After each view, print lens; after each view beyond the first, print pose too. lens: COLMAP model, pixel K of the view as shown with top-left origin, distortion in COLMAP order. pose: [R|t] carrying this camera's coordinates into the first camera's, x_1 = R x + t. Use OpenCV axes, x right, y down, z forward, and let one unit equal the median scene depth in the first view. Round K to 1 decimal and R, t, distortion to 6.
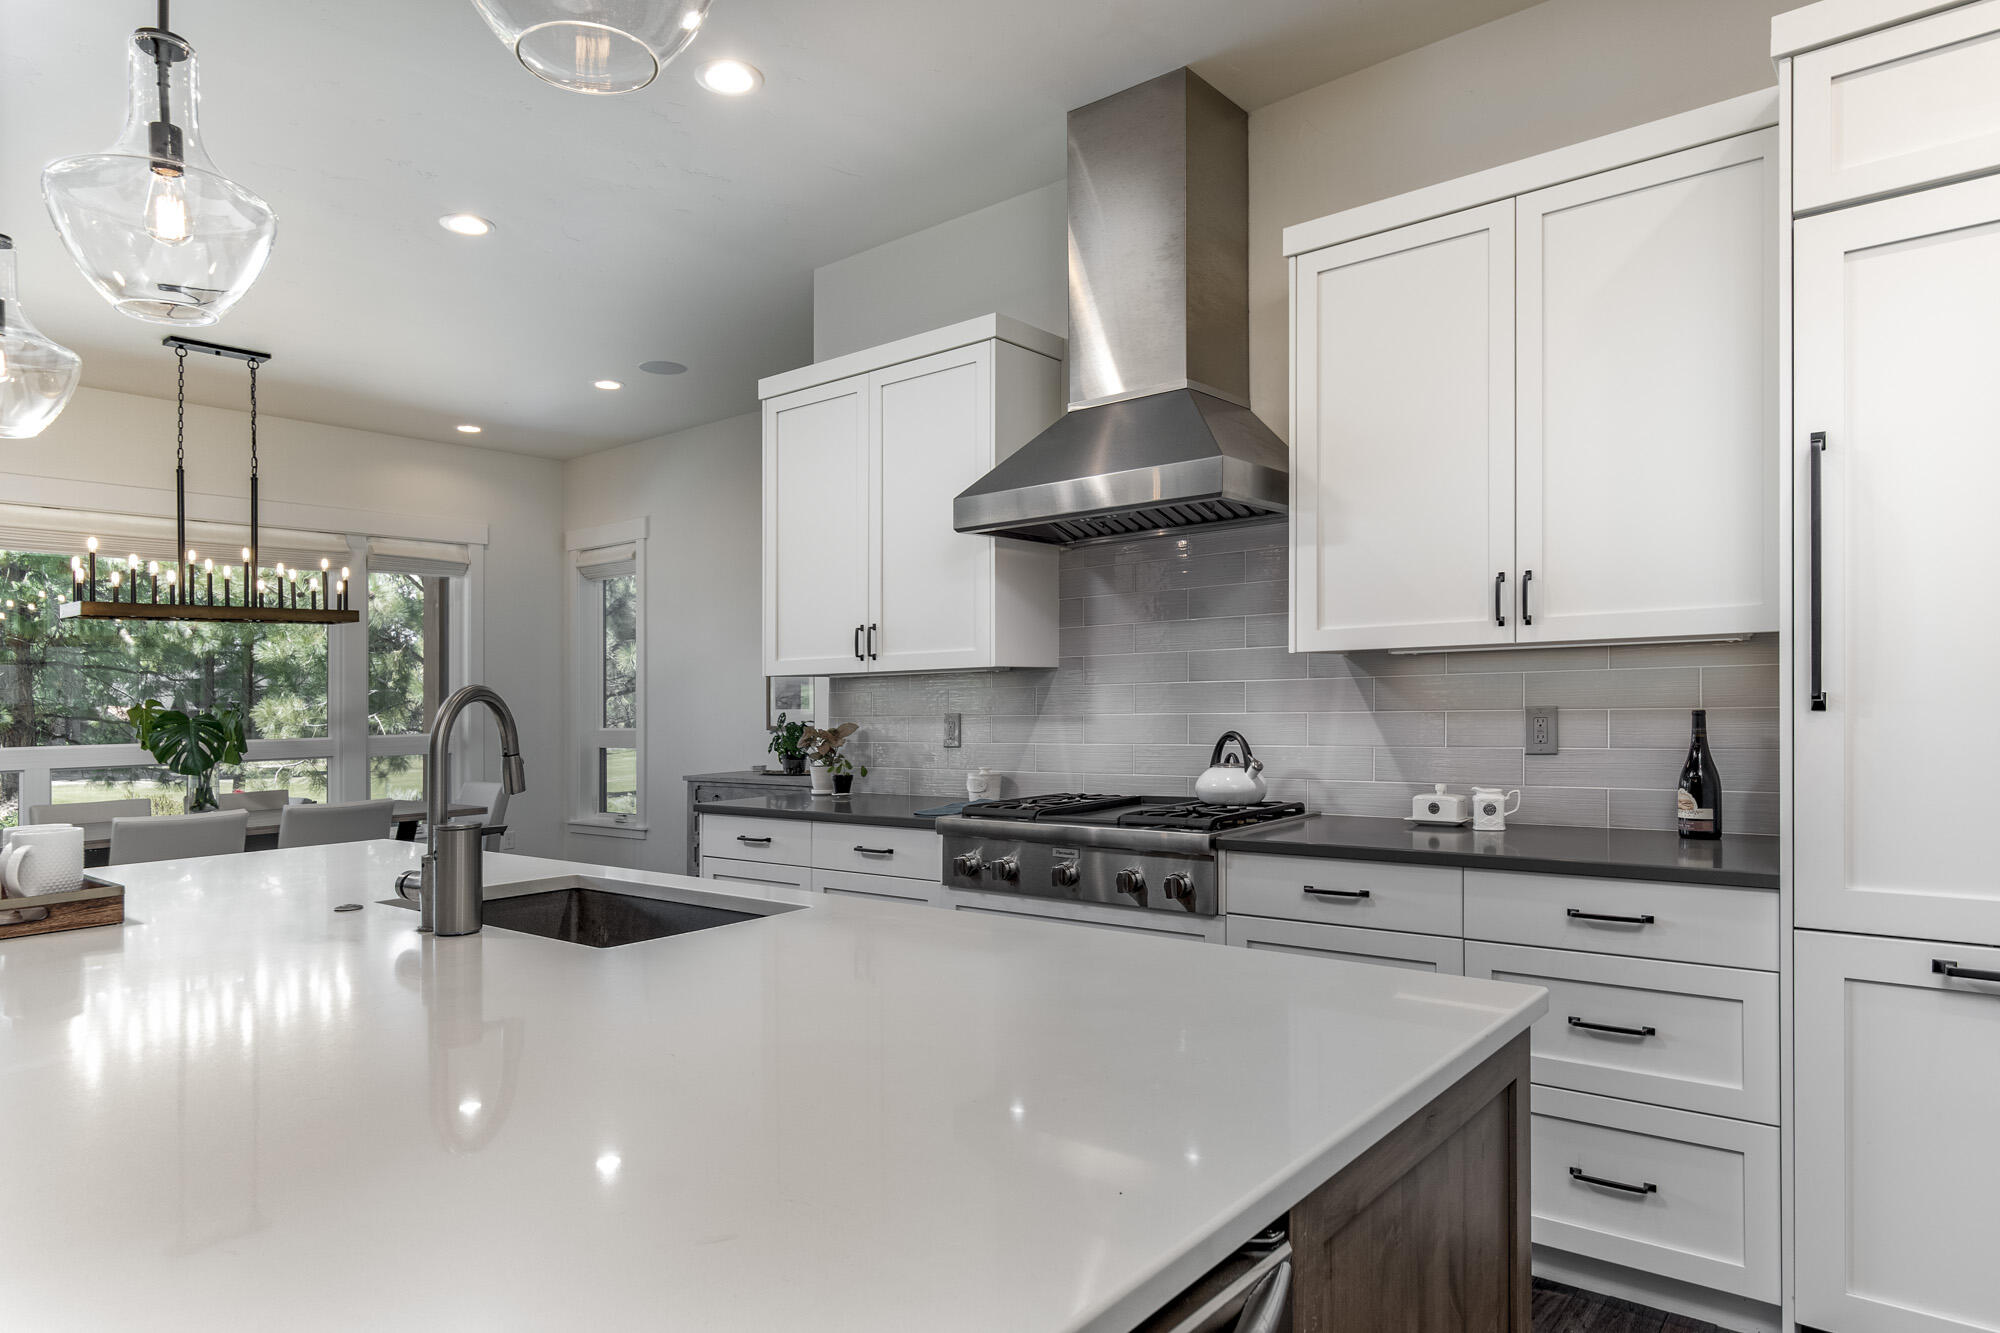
lens RADIAL K [[1213.7, 0, 998.2], [0, 1213.7, 675.5], [0, 0, 1]] dist [0.004731, -0.000353]
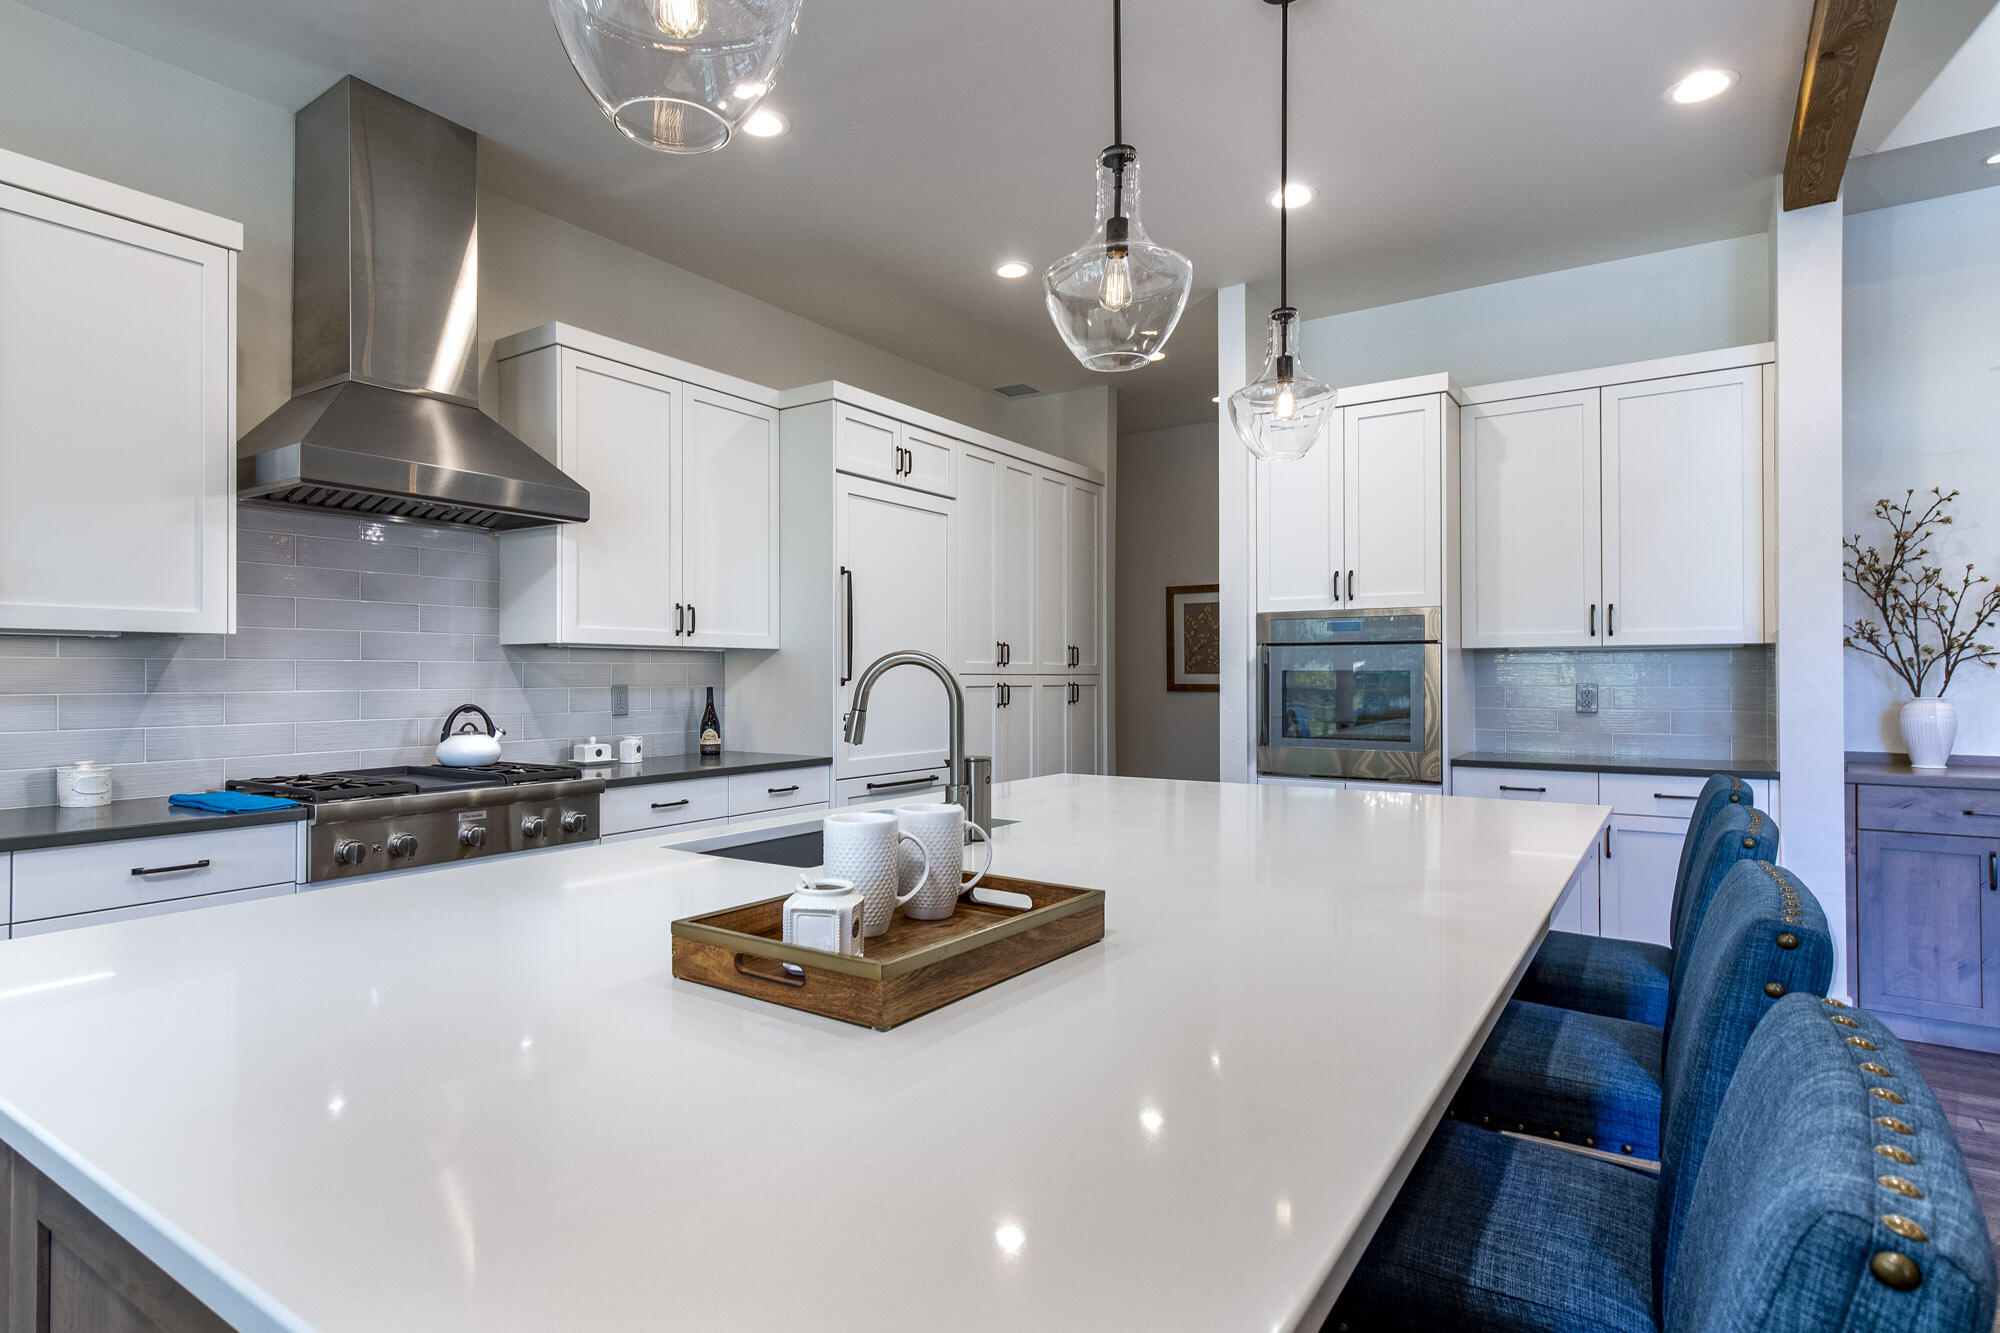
lens RADIAL K [[1006.7, 0, 1009.8], [0, 1006.7, 670.6], [0, 0, 1]] dist [-0.005307, -0.001030]
pose [[-0.110073, 0.022681, 0.993665, -0.909119], [-0.017871, 0.999533, -0.024795, 0.029947], [-0.993763, -0.020487, -0.109616, 0.632452]]
